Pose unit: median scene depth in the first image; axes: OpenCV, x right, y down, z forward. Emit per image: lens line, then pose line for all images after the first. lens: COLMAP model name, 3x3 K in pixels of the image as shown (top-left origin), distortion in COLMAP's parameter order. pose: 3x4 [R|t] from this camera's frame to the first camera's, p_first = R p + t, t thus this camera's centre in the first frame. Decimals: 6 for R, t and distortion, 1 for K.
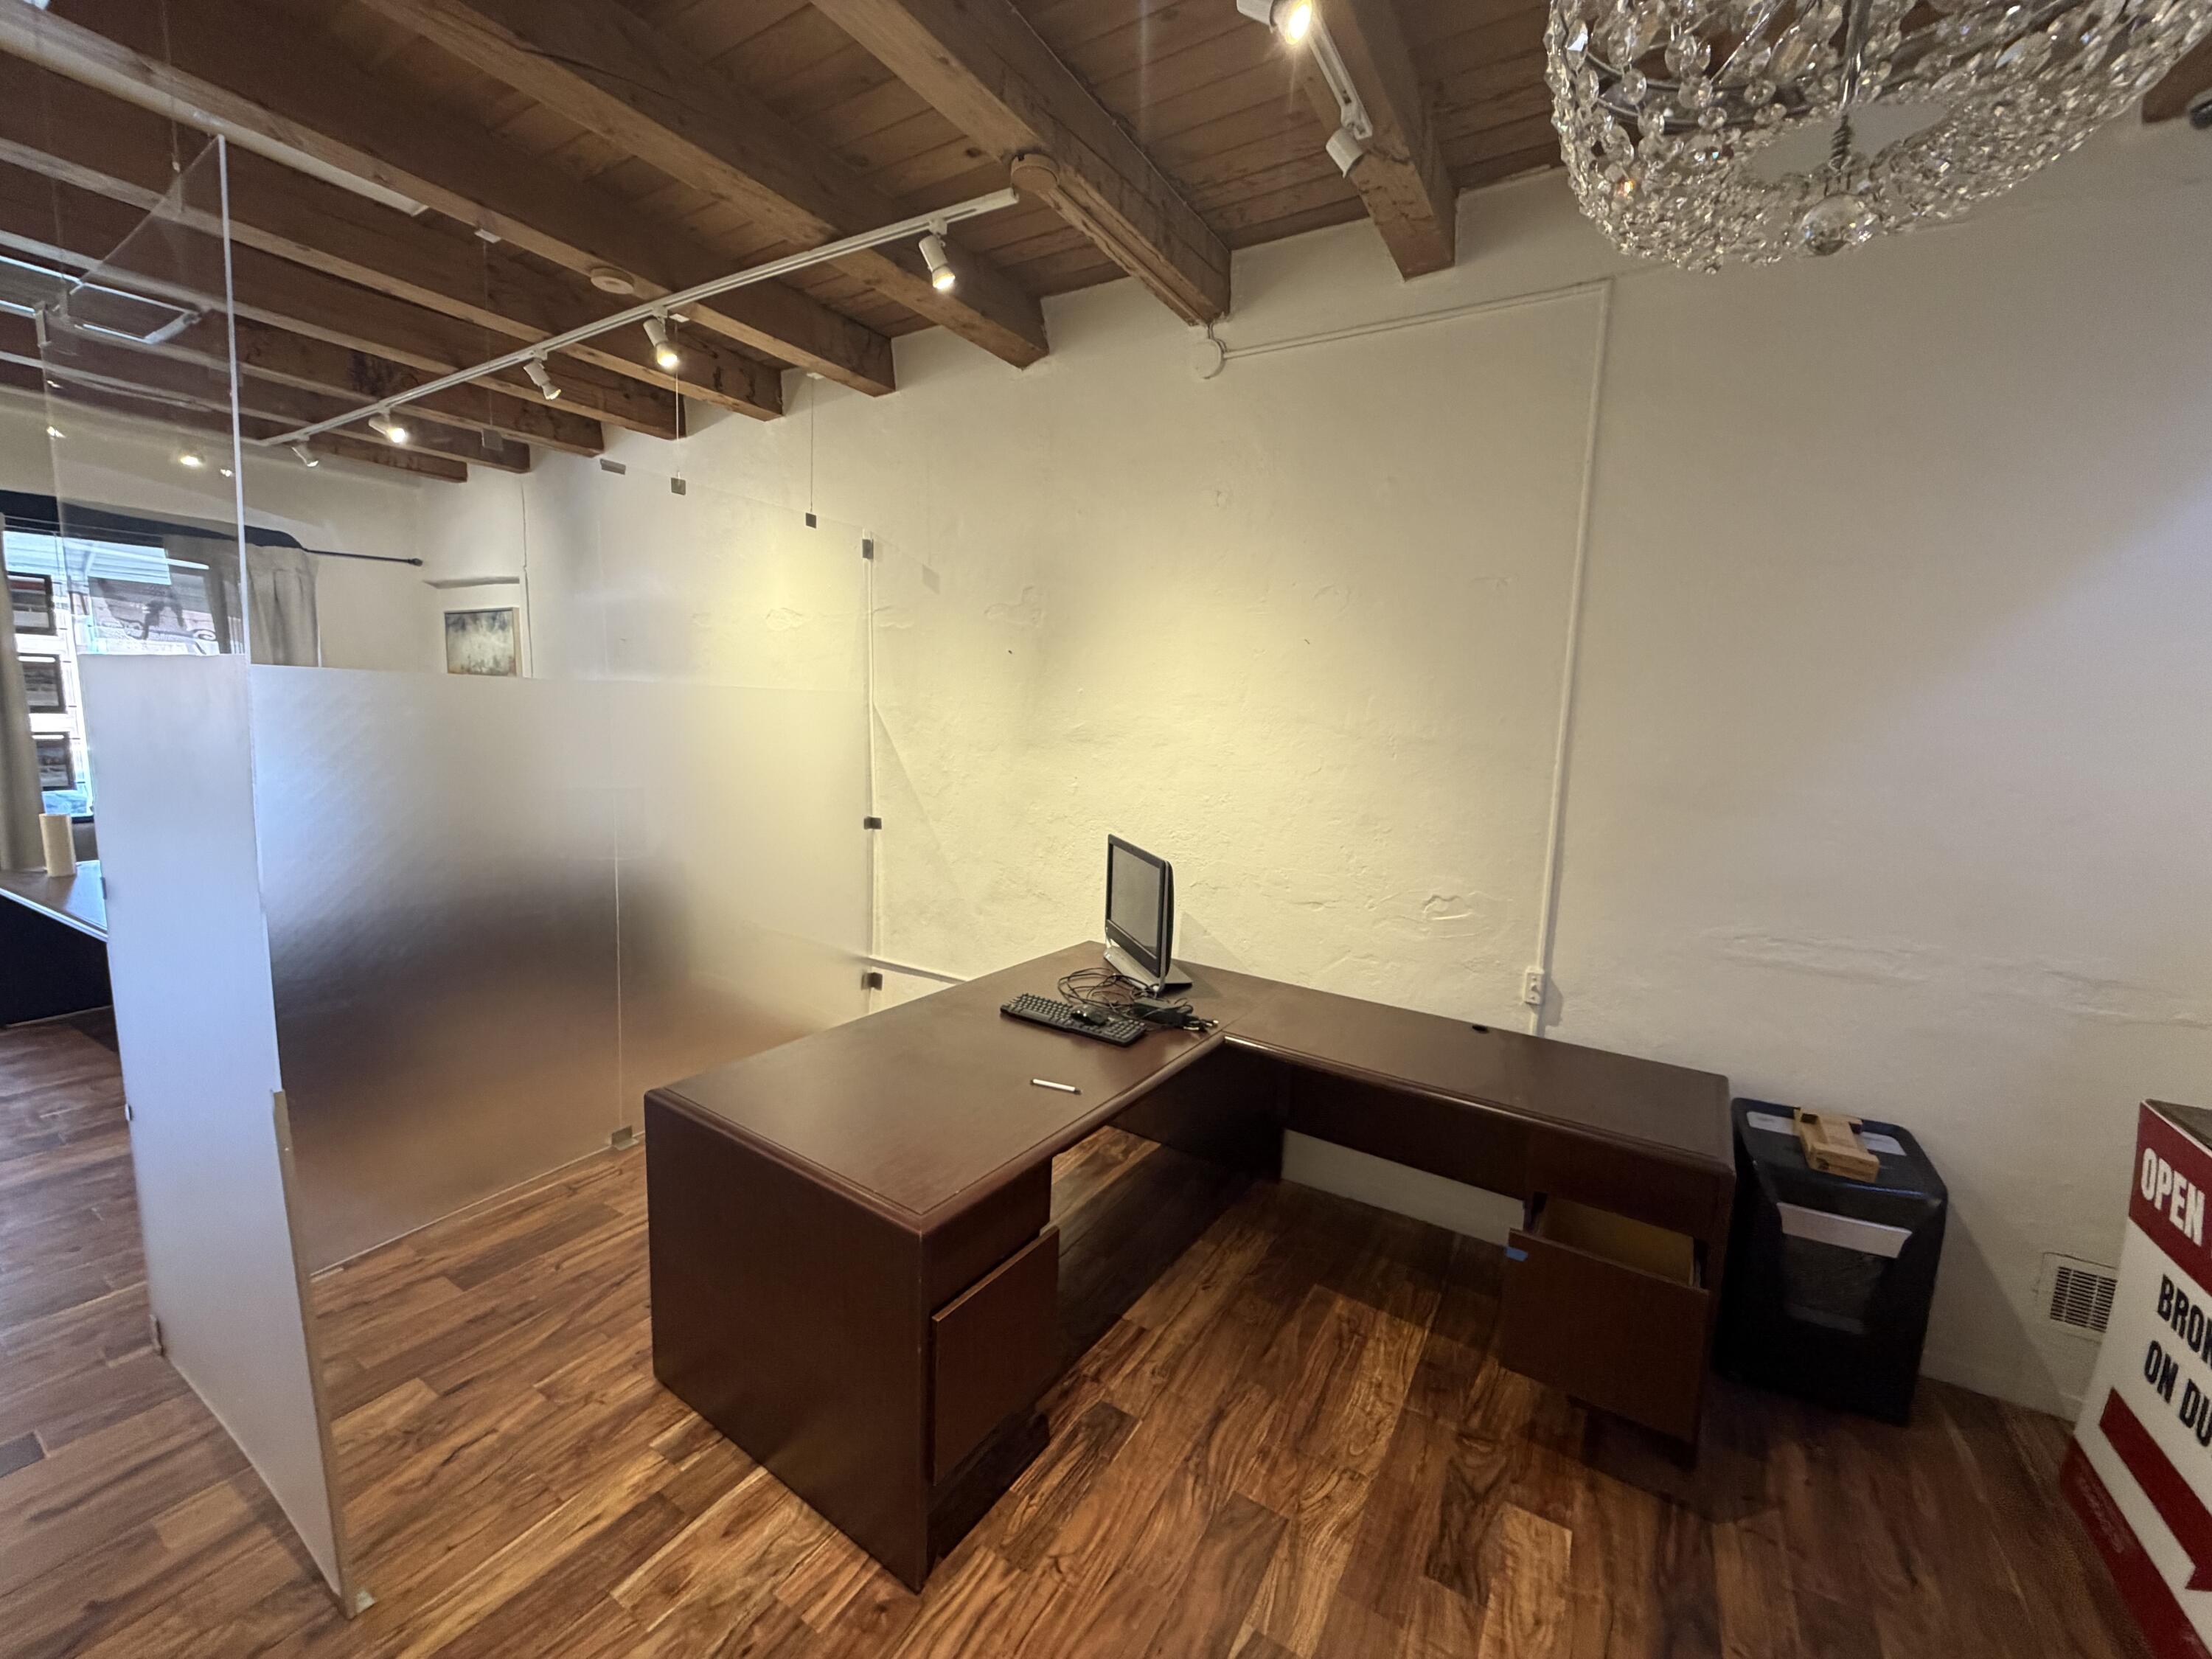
lens RADIAL K [[885.7, 0, 1106.9], [0, 885.7, 824.4], [0, 0, 1]] dist [0.009621, -0.000010]
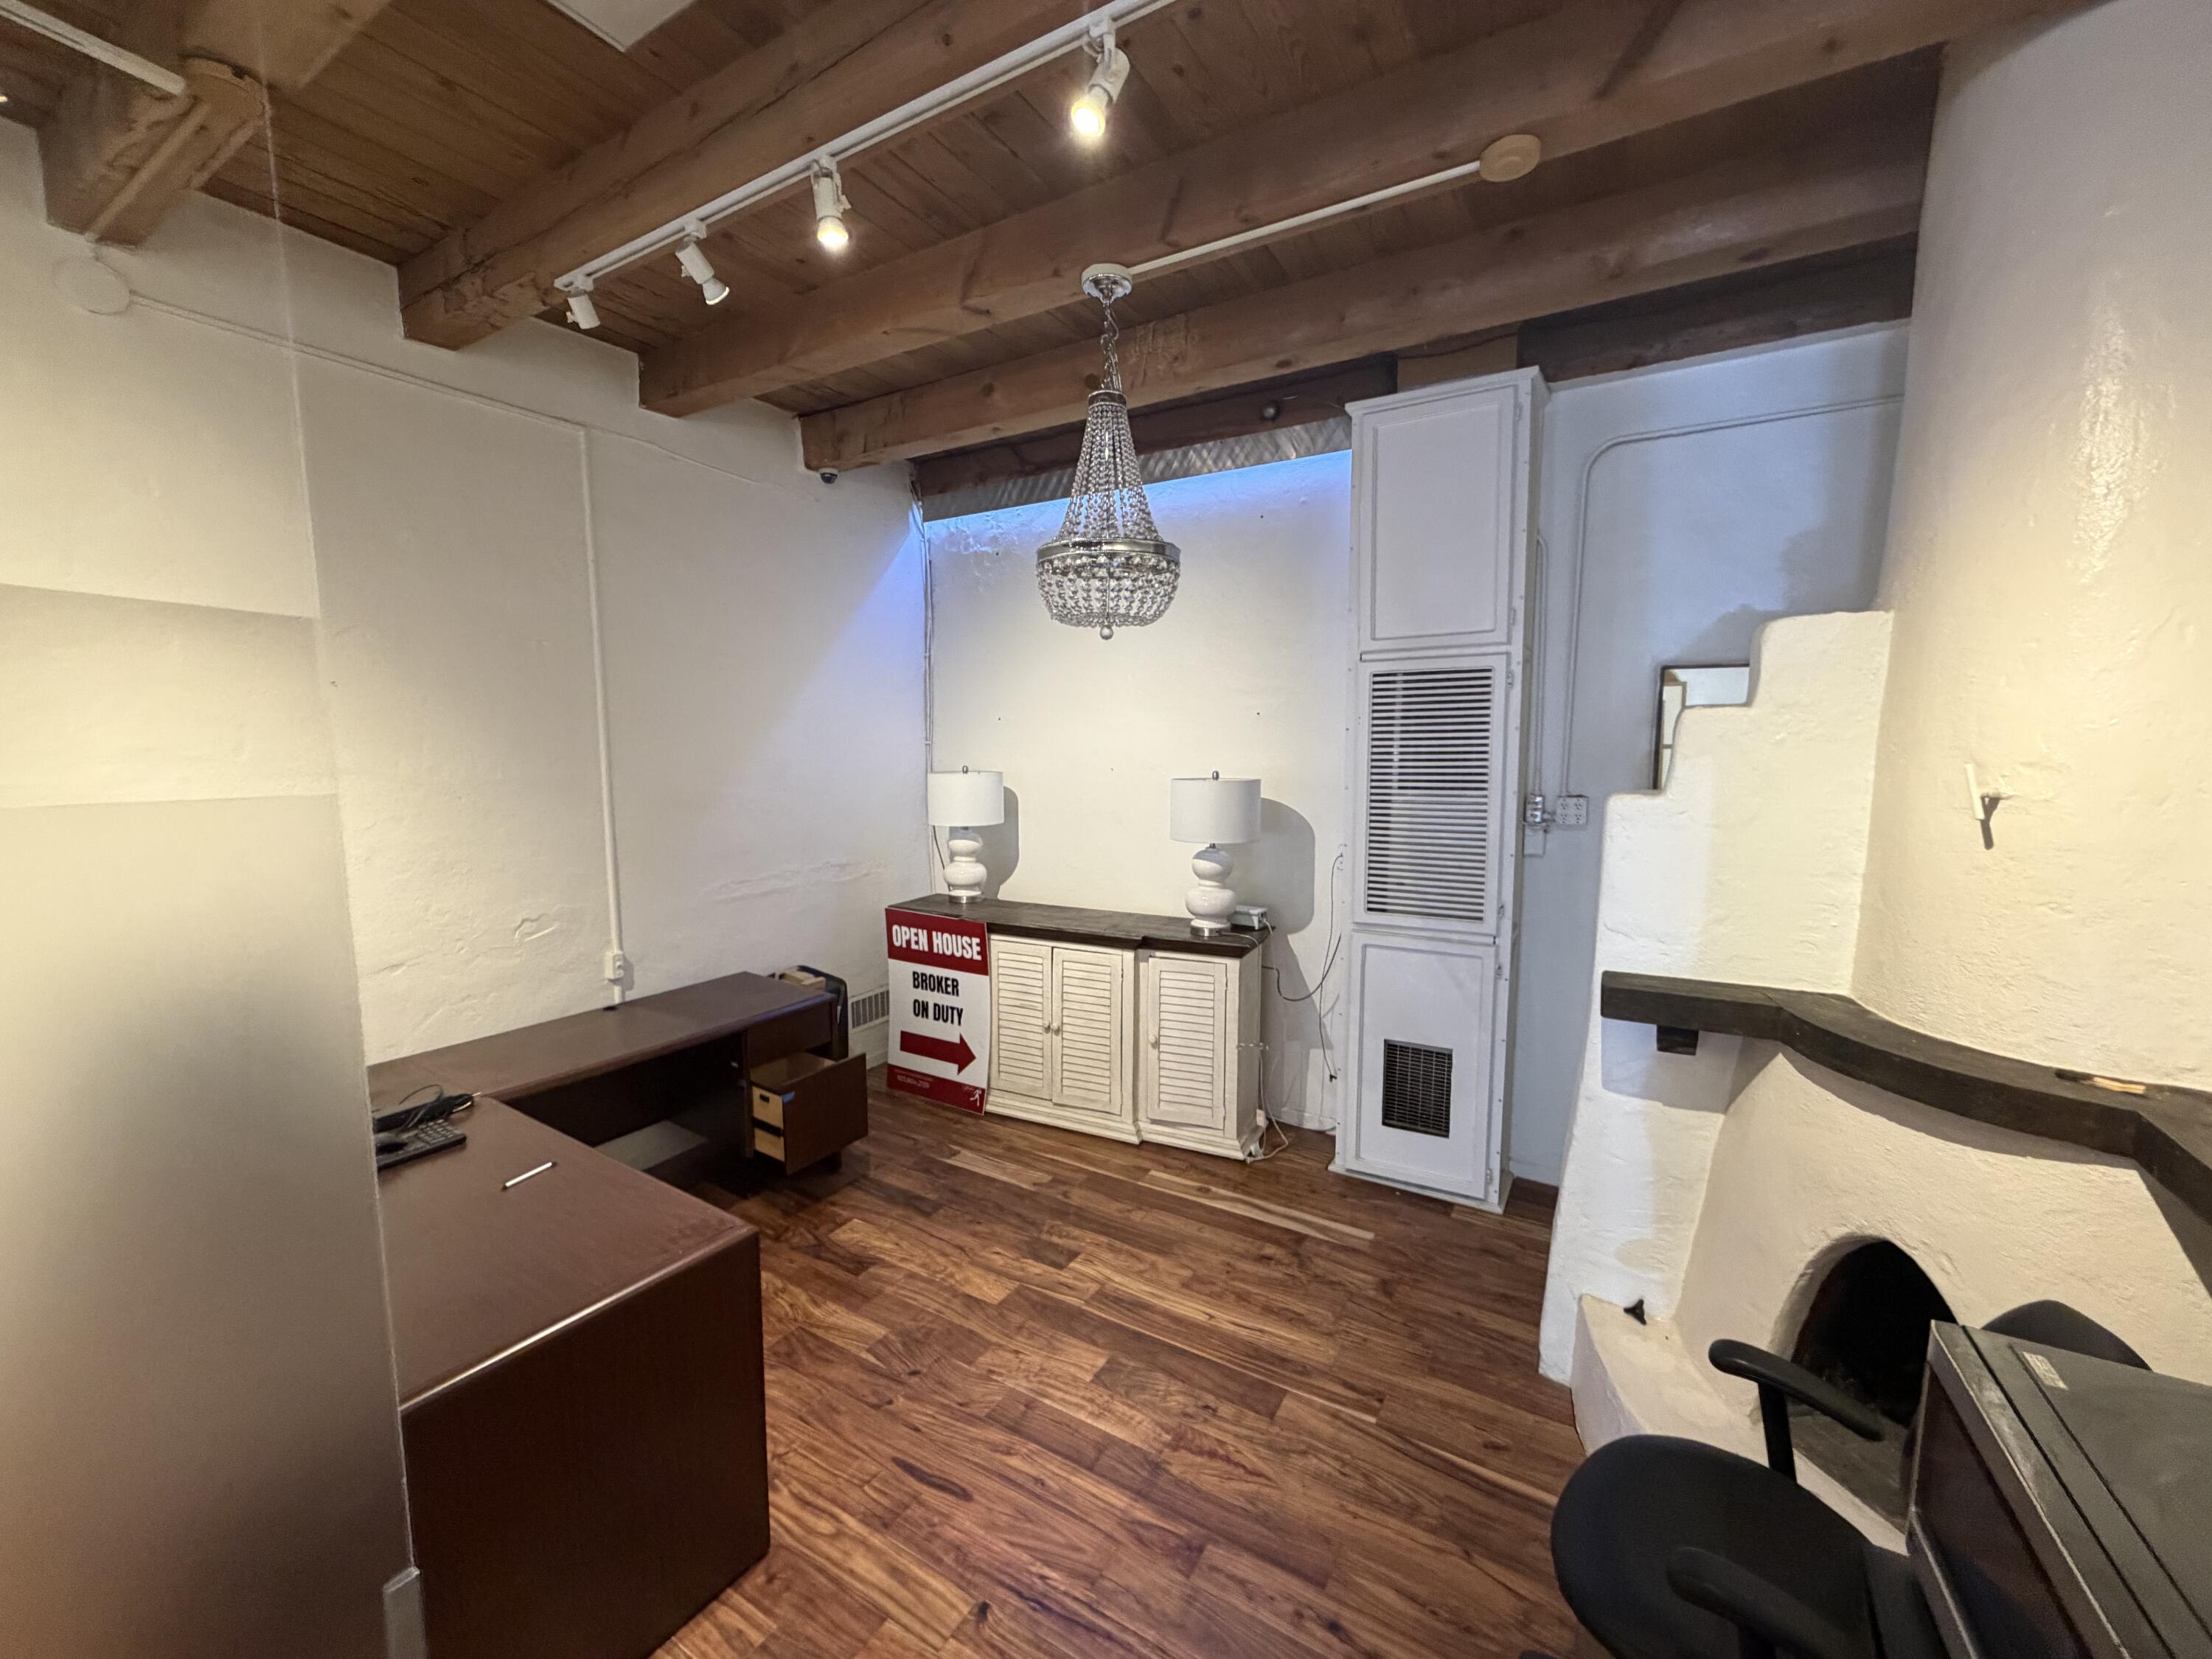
lens RADIAL K [[887.5, 0, 1097.7], [0, 887.5, 828.4], [0, 0, 1]] dist [0.000527, -0.000128]
pose [[-0.003535, -0.133802, 0.991002, -1.063735], [0.138000, 0.981461, 0.133006, -0.118307], [-0.990426, 0.137228, 0.014995, 0.387706]]
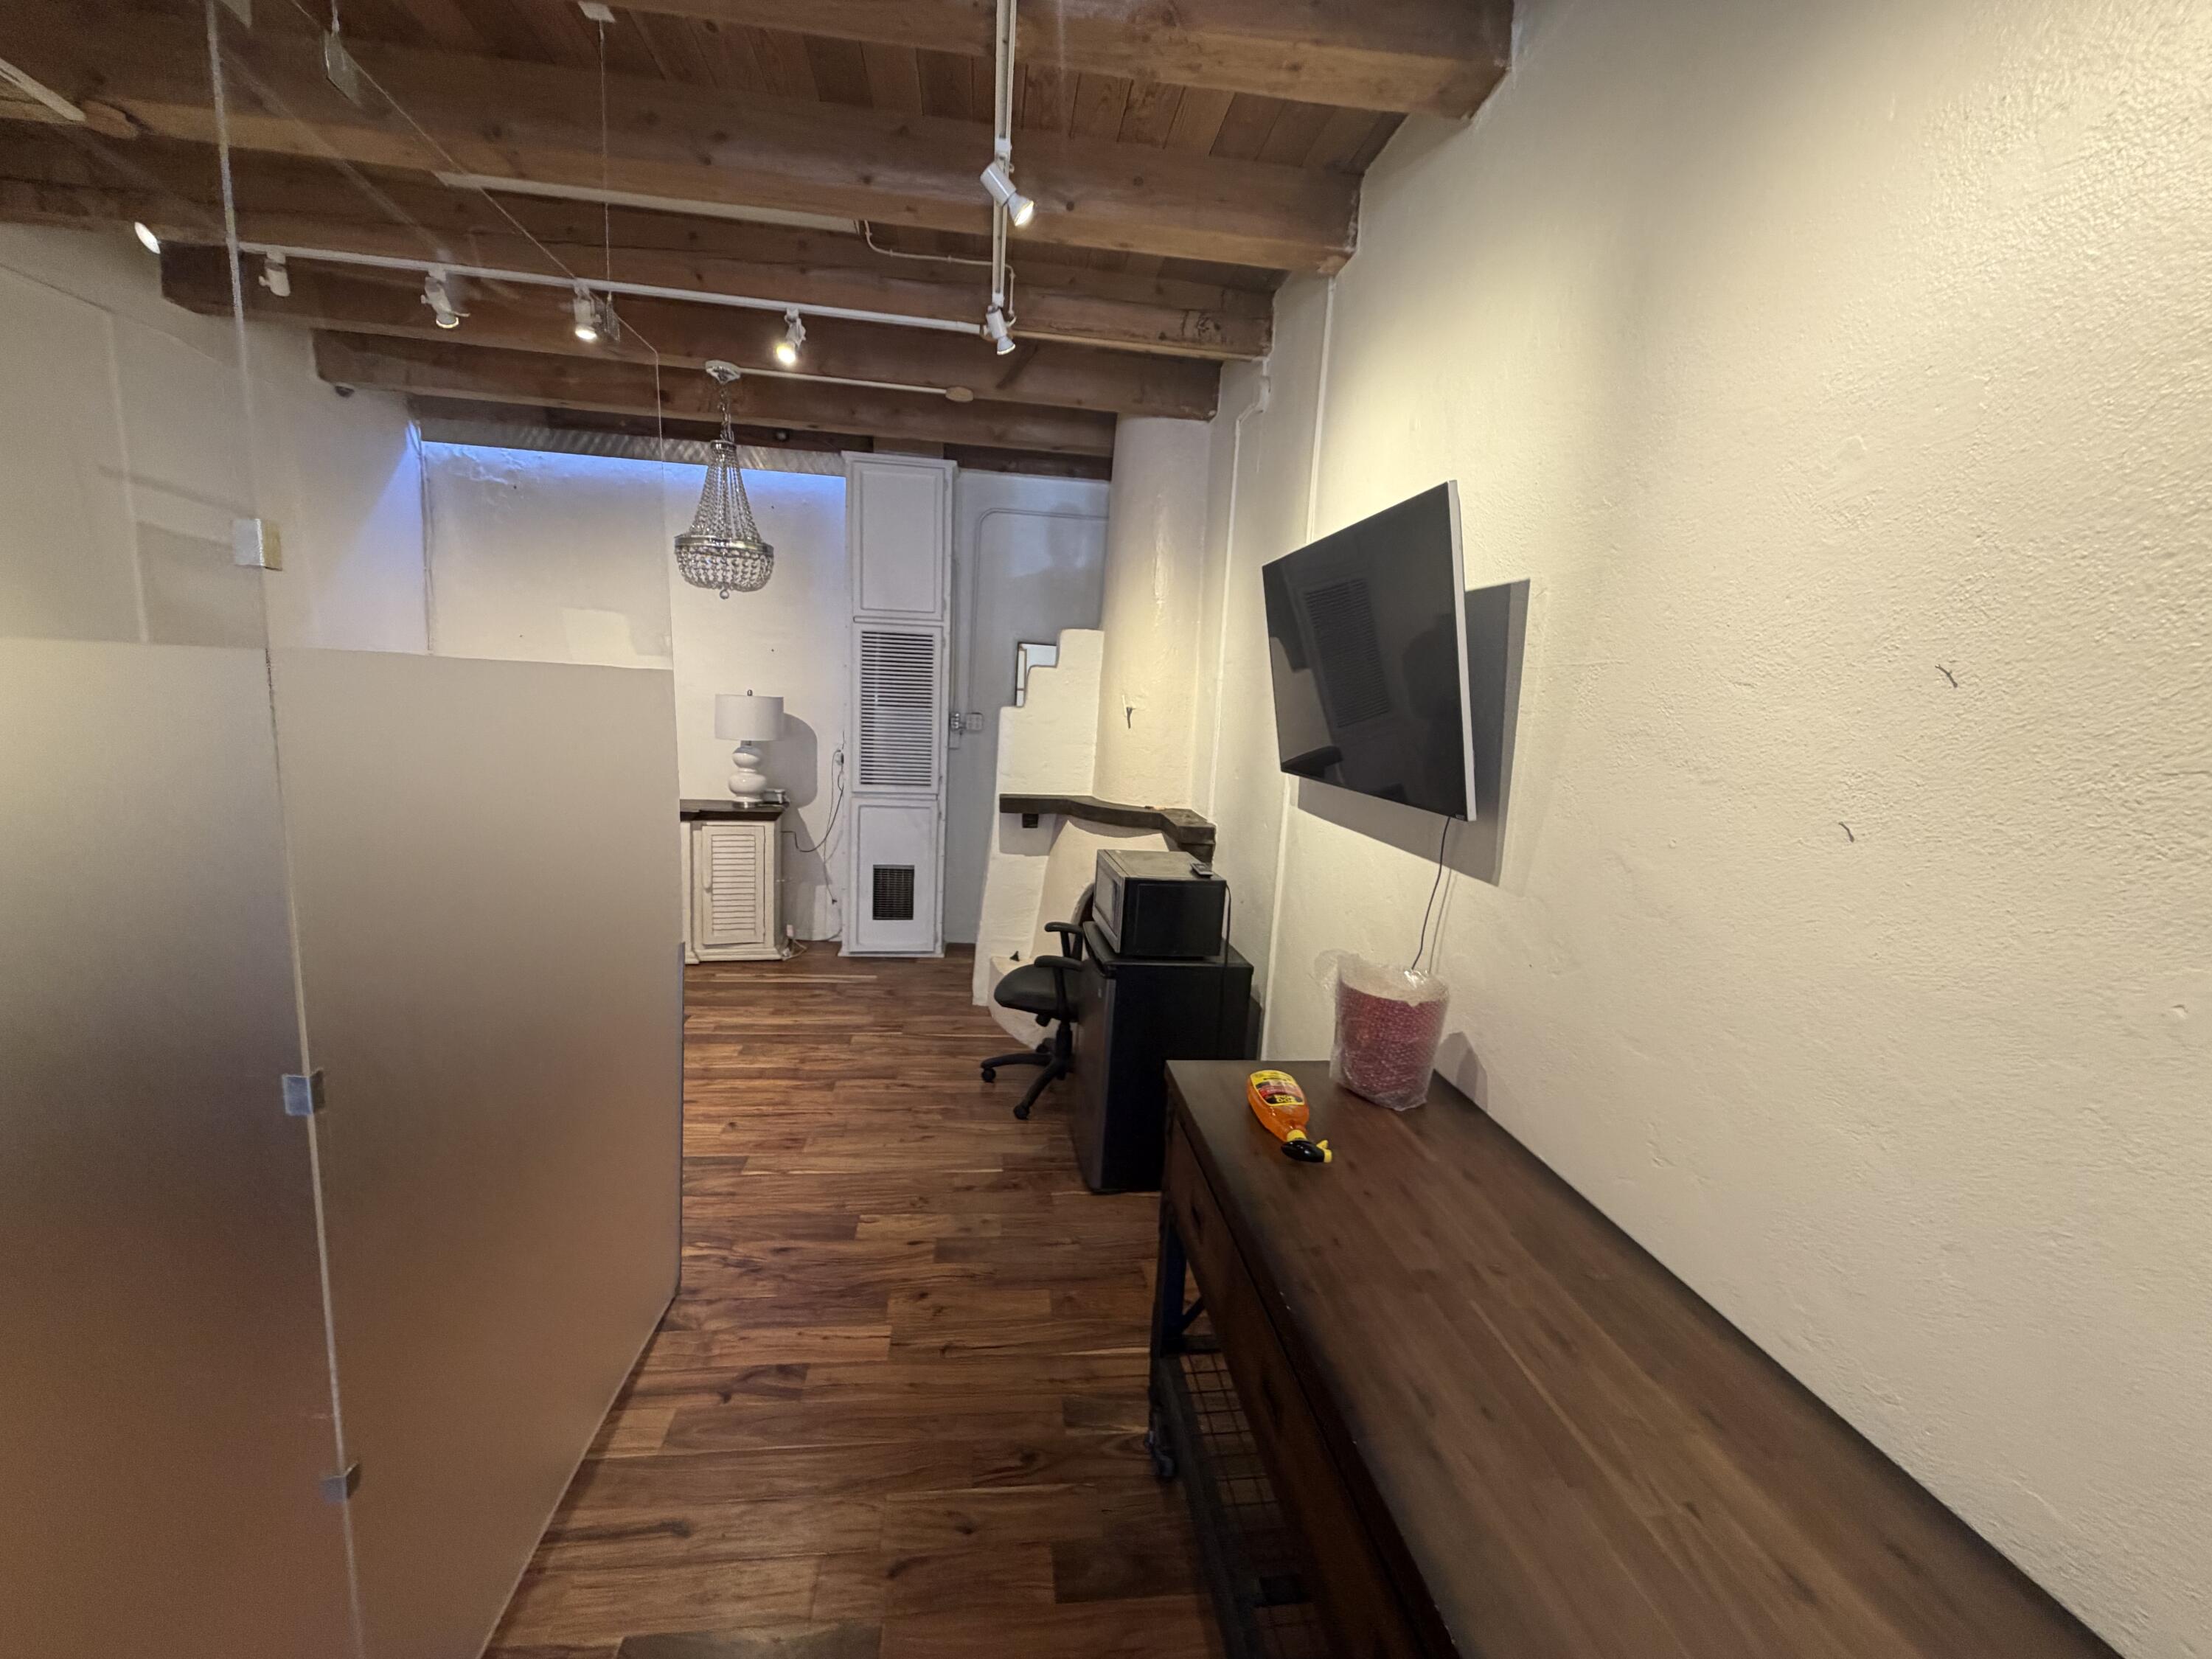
lens RADIAL K [[887.5, 0, 1097.7], [0, 887.5, 828.4], [0, 0, 1]] dist [0.000527, -0.000128]
pose [[-0.620629, -0.184086, 0.762189, -1.737132], [0.032240, 0.965237, 0.259379, -0.188154], [-0.783442, 0.185551, -0.593119, 0.860037]]
